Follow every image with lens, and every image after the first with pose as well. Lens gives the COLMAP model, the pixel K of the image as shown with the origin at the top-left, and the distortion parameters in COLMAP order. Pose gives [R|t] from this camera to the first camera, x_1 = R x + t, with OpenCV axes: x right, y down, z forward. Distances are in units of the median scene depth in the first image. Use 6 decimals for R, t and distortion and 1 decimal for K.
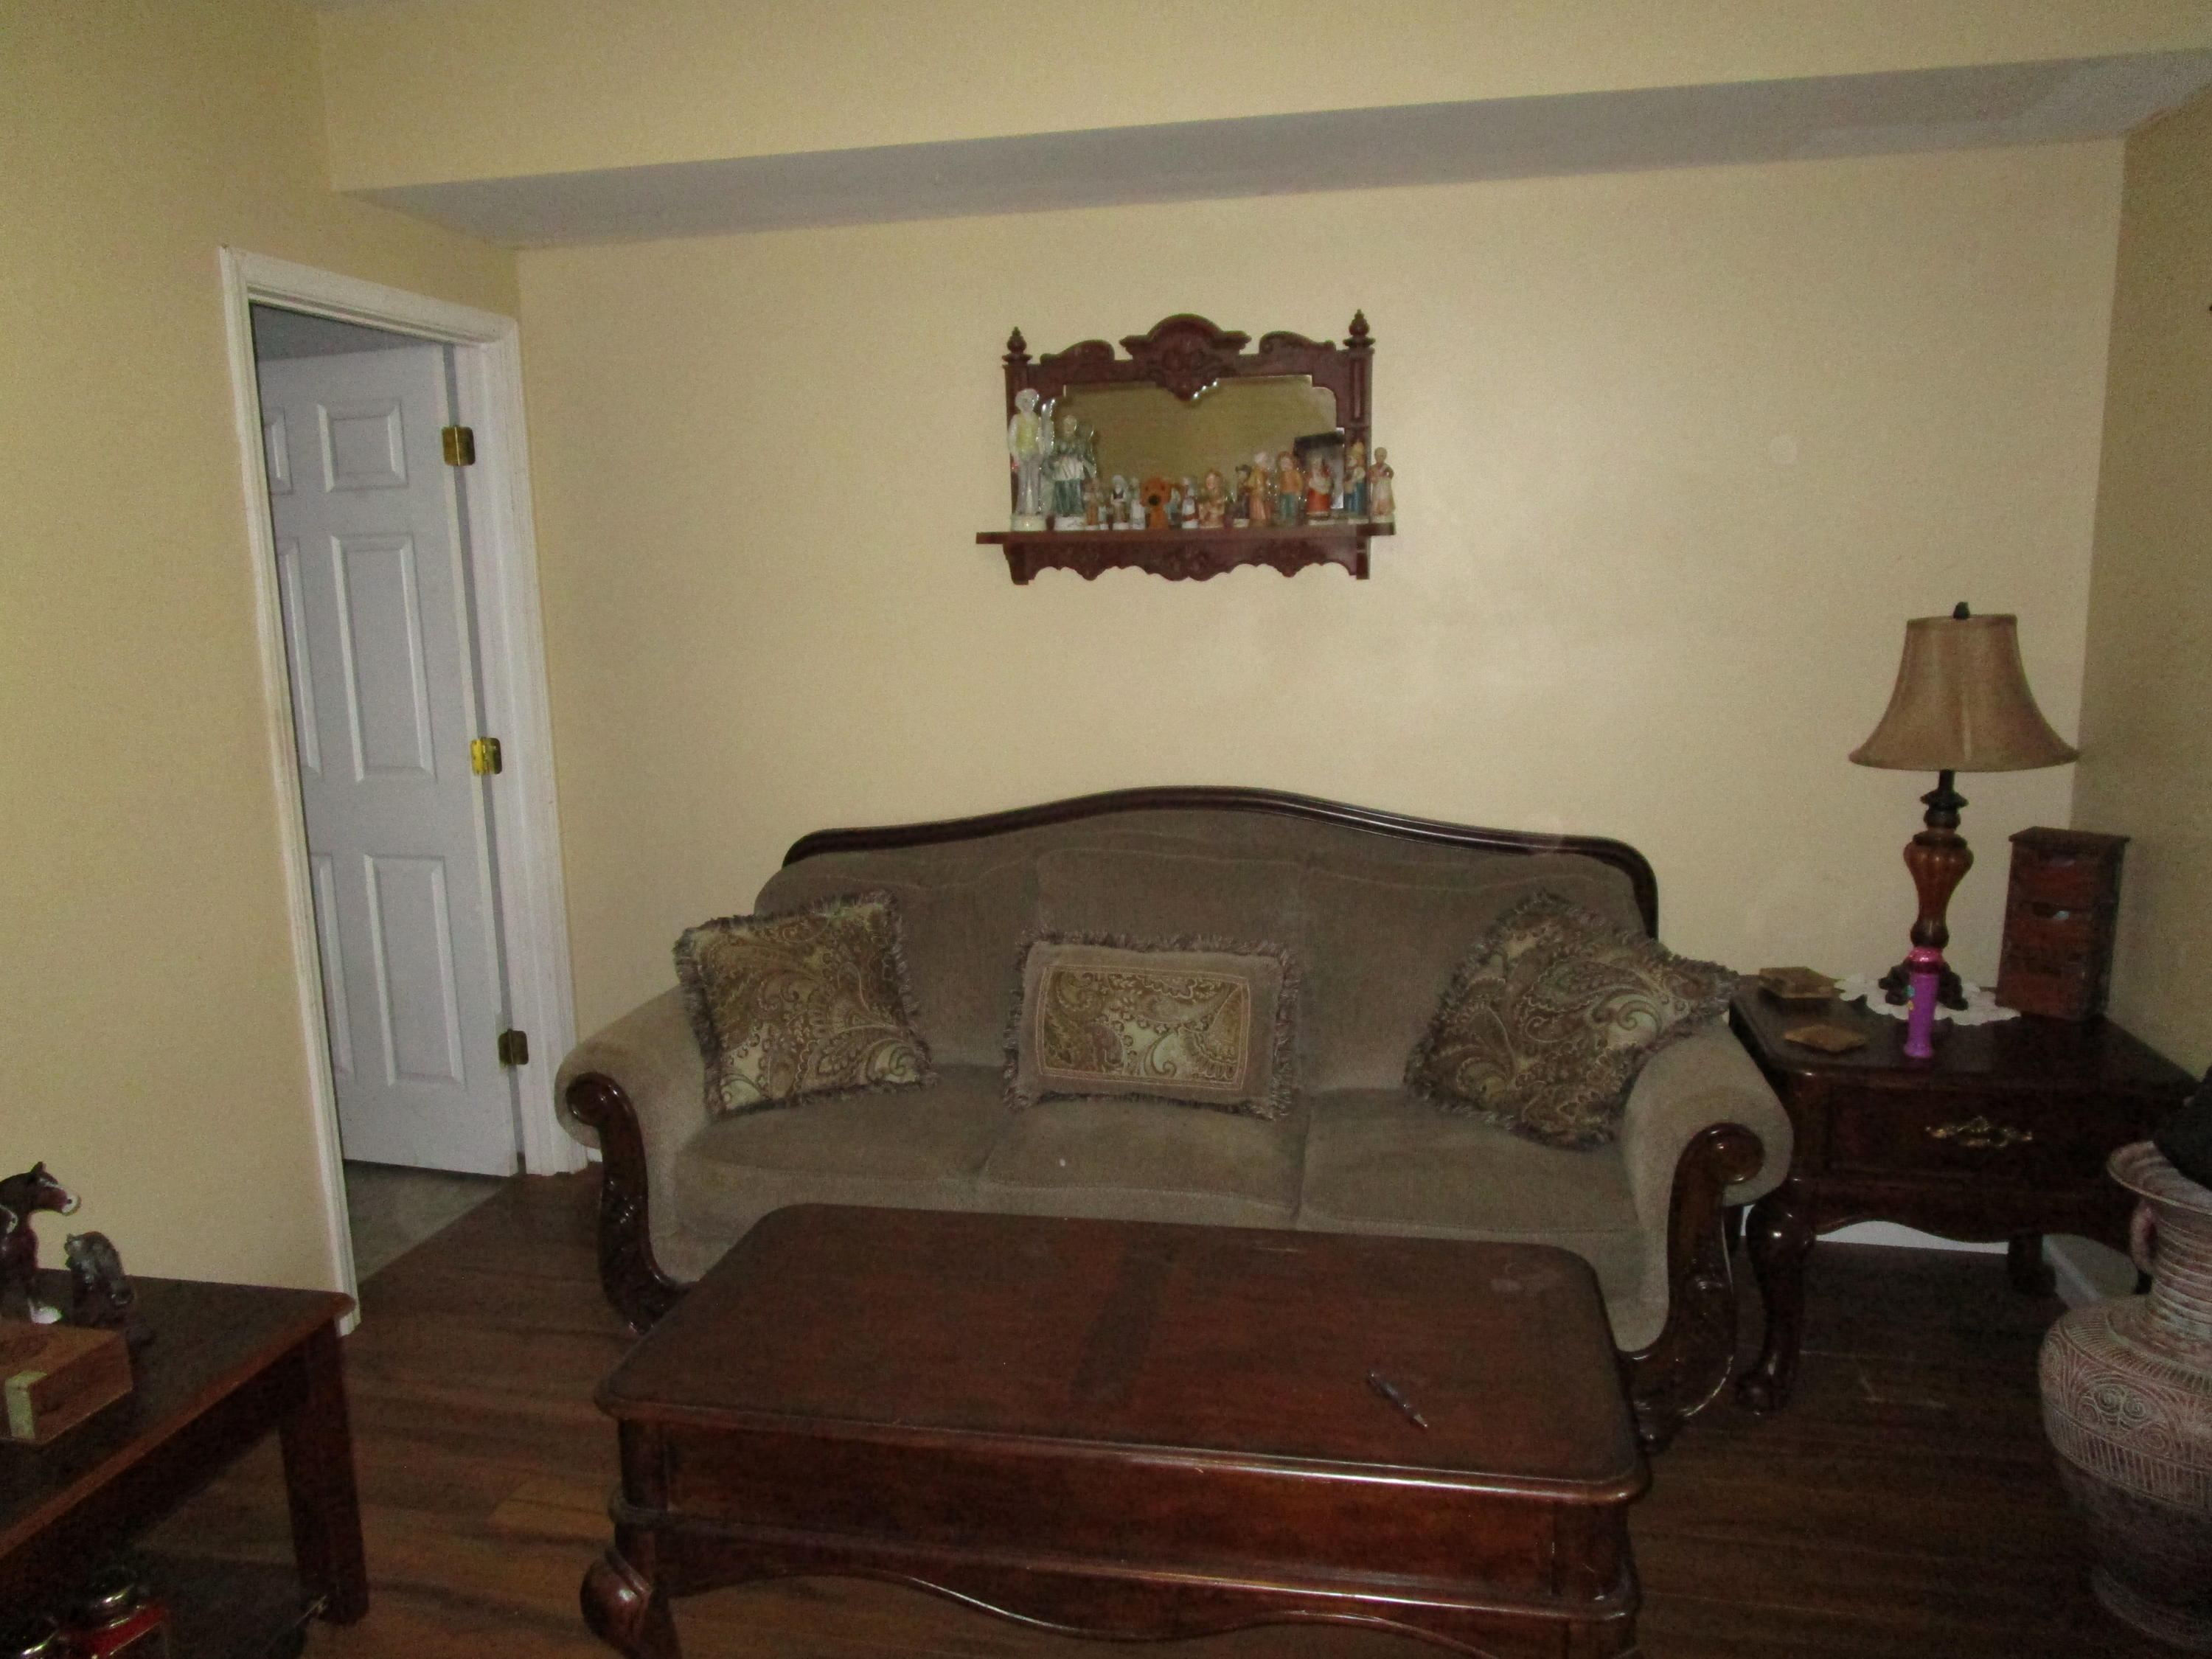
lens RADIAL K [[1583.8, 0, 1105.5], [0, 1583.8, 825.7], [0, 0, 1]] dist [-0.025624, 0.009069]
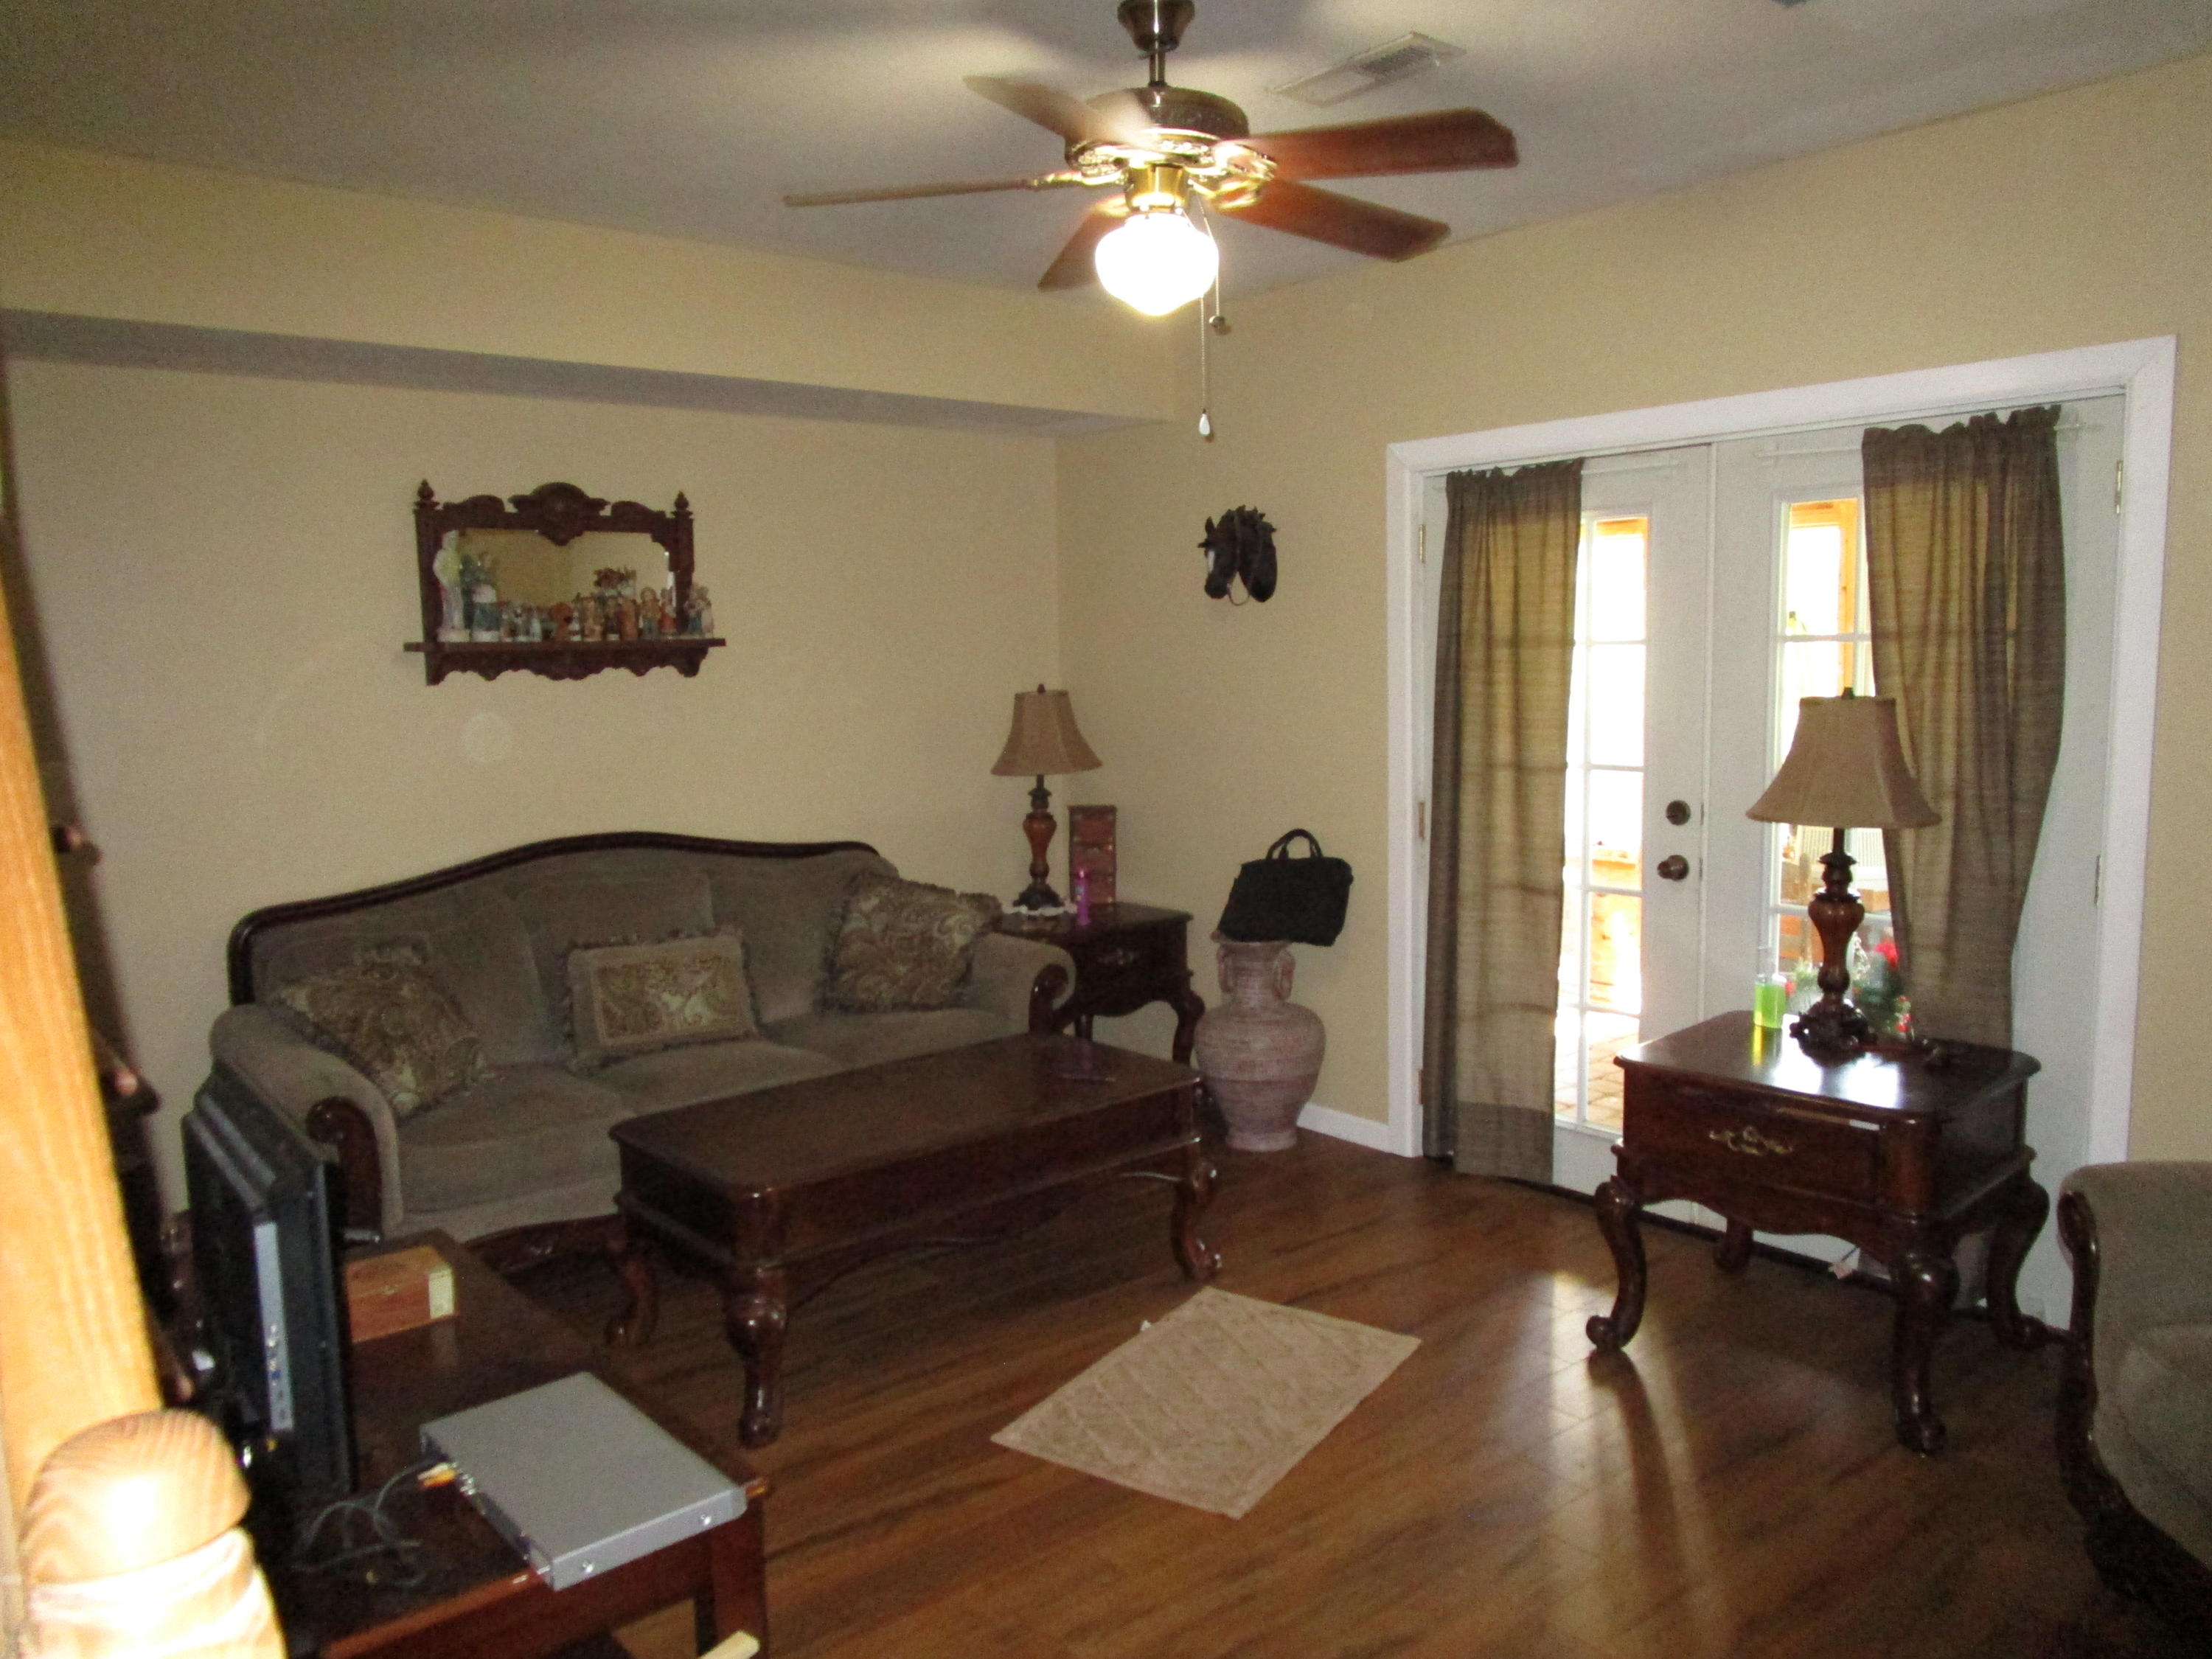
lens RADIAL K [[1583.8, 0, 1105.2], [0, 1583.8, 829.4], [0, 0, 1]] dist [-0.025624, 0.009069]
pose [[0.619182, -0.081954, 0.780959, -0.746548], [0.139611, 0.990183, -0.006780, 0.042087], [-0.772737, 0.113229, 0.624545, -0.162242]]
